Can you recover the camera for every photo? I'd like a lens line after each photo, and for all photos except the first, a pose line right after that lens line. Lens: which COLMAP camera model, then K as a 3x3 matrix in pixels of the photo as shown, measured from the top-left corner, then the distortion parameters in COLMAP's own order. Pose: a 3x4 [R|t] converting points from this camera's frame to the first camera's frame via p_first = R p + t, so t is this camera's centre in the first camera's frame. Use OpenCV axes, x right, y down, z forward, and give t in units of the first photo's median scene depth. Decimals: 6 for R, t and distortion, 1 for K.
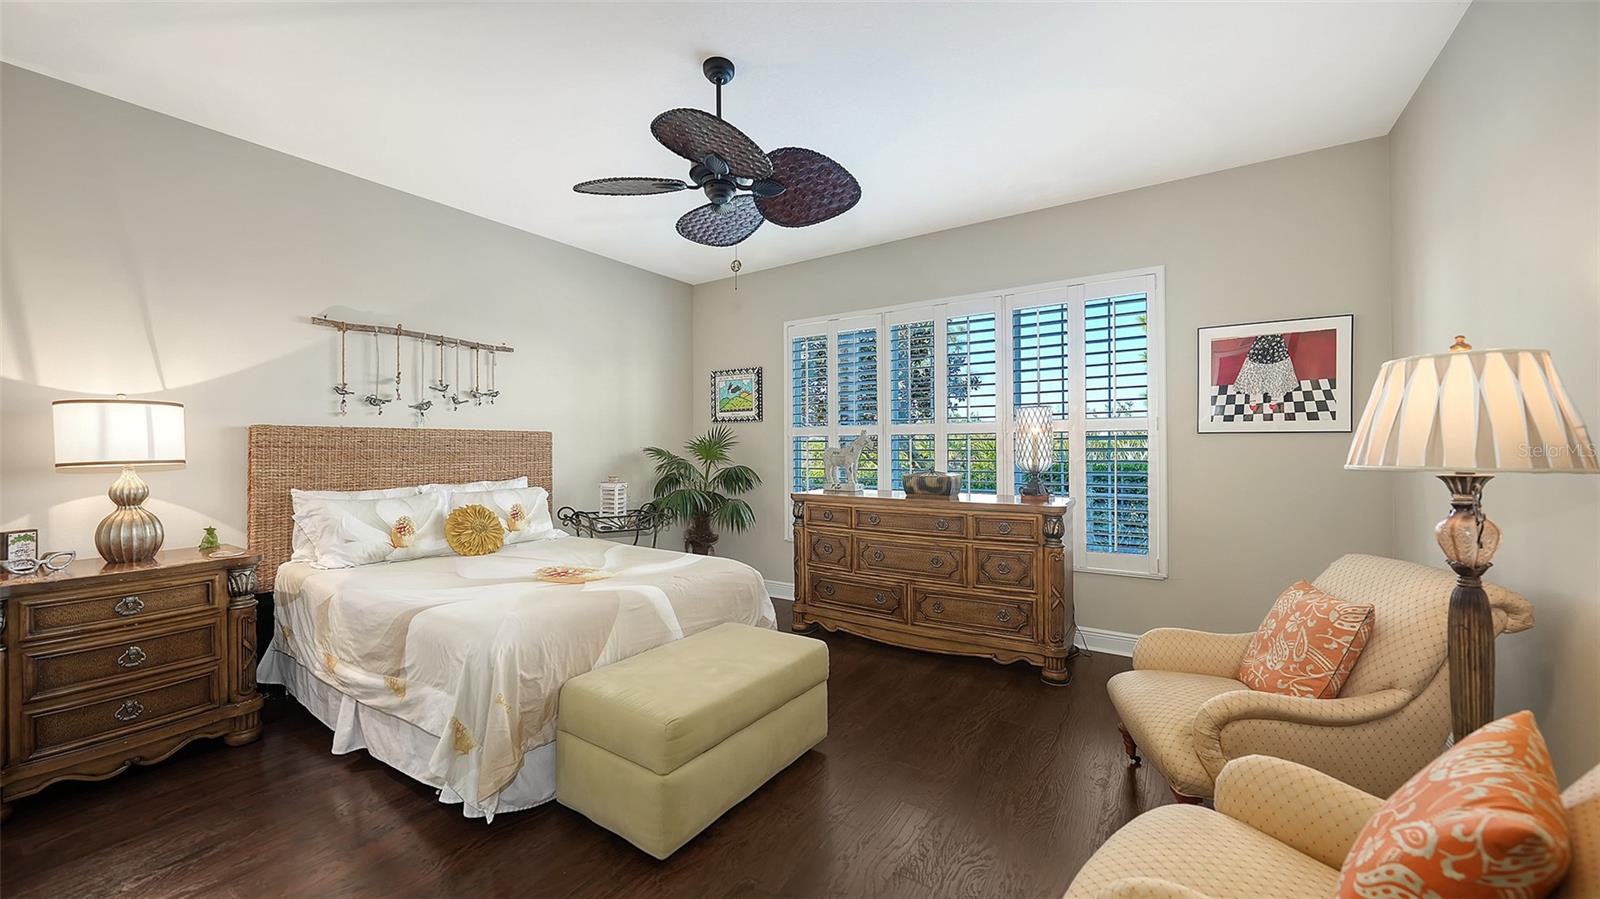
lens RADIAL K [[596.6, 0, 823.1], [0, 596.6, 443.6], [0, 0, 1]] dist [0.000504, 0.000019]
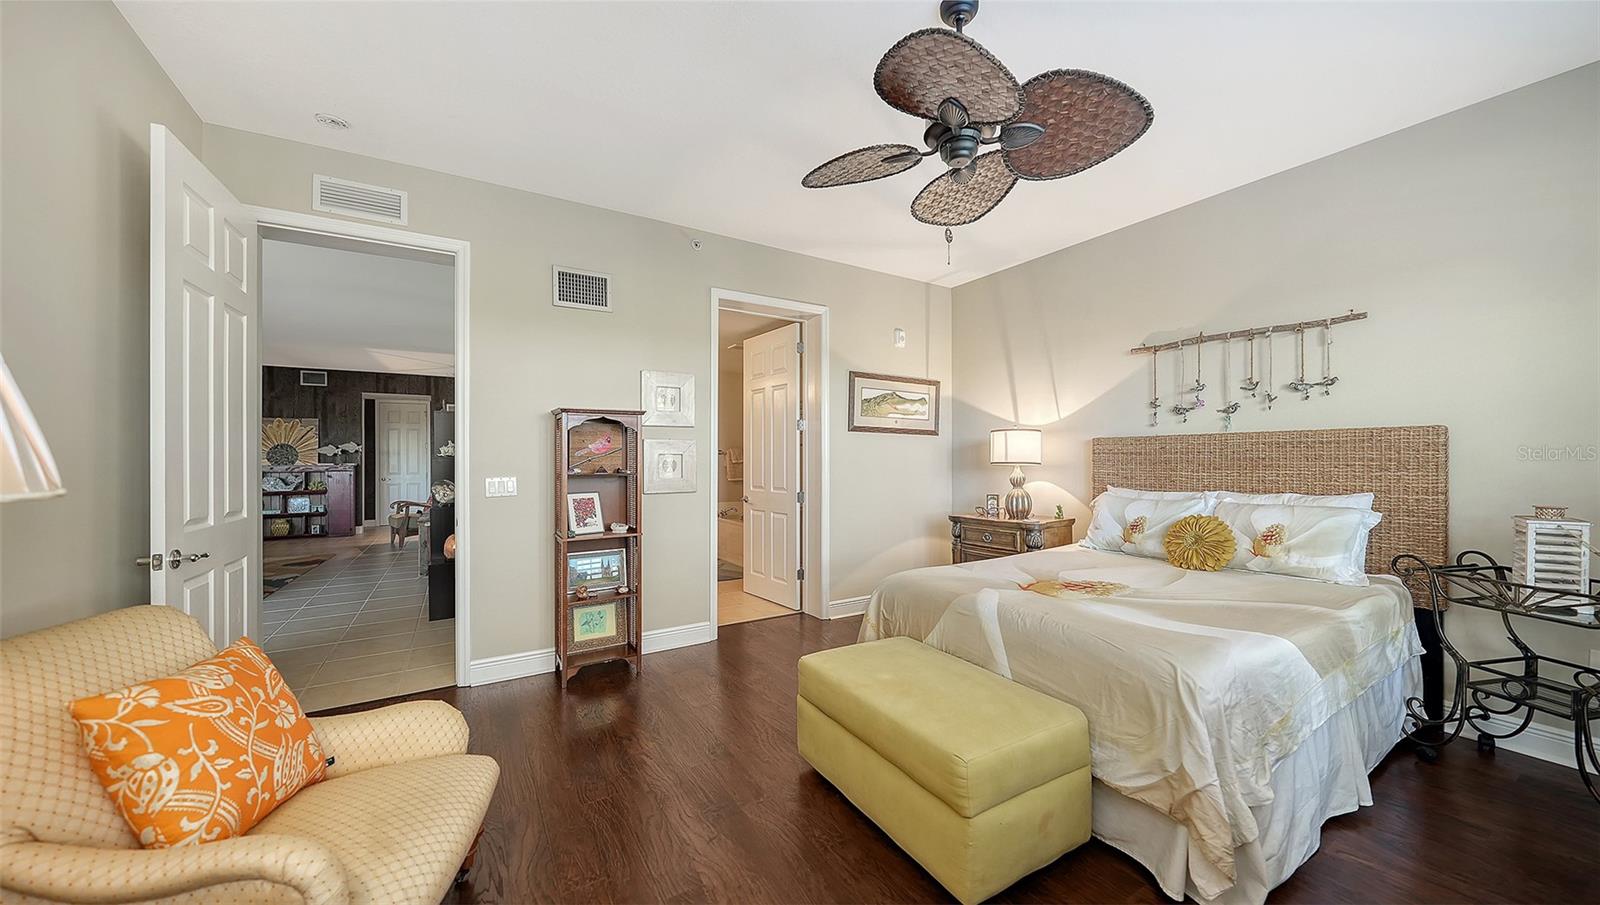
lens RADIAL K [[564.5, 0, 802.5], [0, 564.5, 460.2], [0, 0, 1]] dist [-0.000333, -0.000016]
pose [[-0.454845, 0.007147, -0.890542, 0.469572], [0.012327, 0.999923, 0.001728, 0.009102], [0.890485, -0.010191, -0.454898, 0.854439]]
